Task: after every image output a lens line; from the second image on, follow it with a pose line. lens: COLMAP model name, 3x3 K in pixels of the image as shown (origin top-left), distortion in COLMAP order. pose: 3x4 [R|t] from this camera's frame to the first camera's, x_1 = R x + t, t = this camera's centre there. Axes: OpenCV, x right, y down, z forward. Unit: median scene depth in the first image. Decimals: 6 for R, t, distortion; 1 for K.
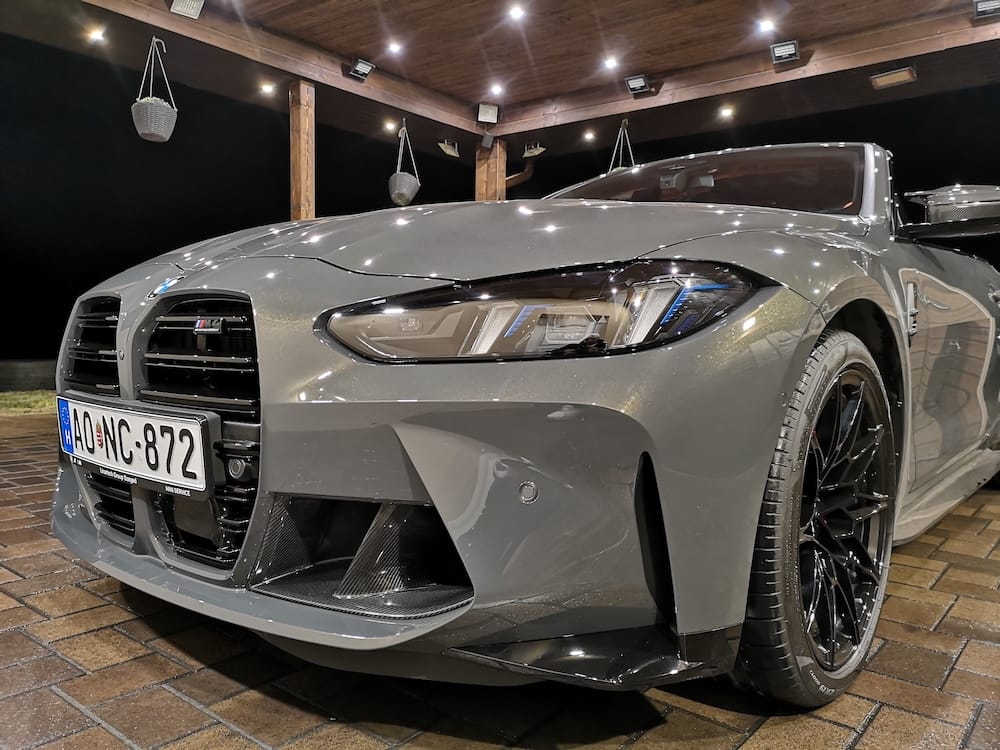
lens RADIAL K [[766.1, 0, 497.2], [0, 766.1, 375.1], [0, 0, 1]] dist [0.061064, -0.059860]
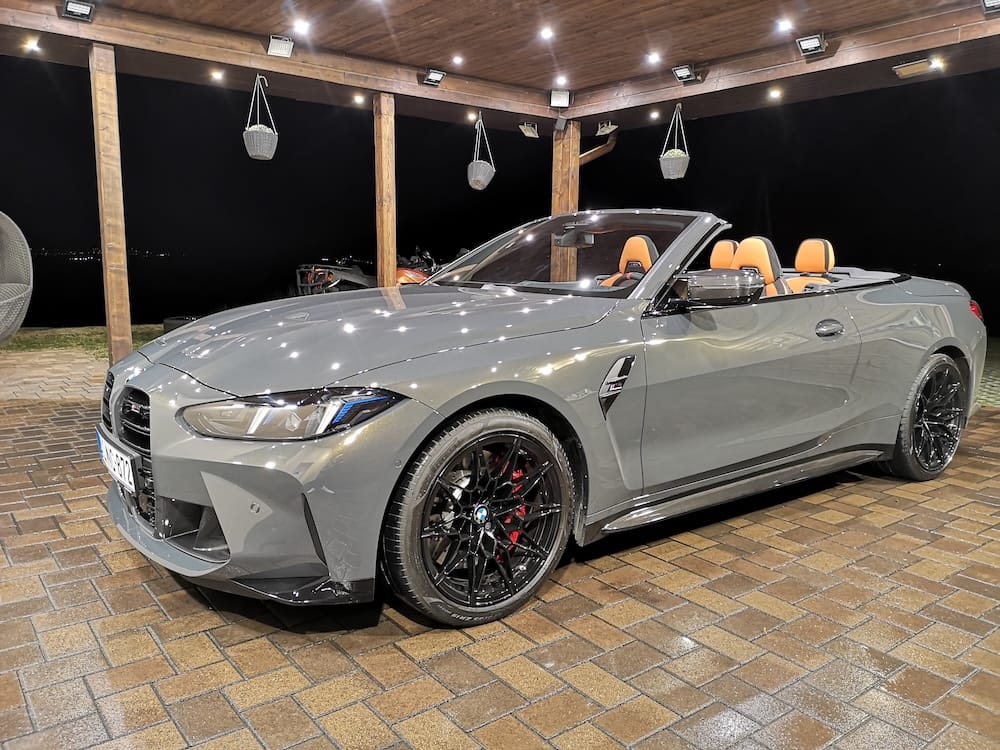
lens RADIAL K [[766.1, 0, 506.1], [0, 766.1, 376.7], [0, 0, 1]] dist [0.061064, -0.059860]
pose [[0.975185, 0.028491, -0.219550, 0.196134], [-0.005796, 0.994631, 0.103326, -0.071318], [0.221315, -0.099489, 0.970114, -0.139260]]
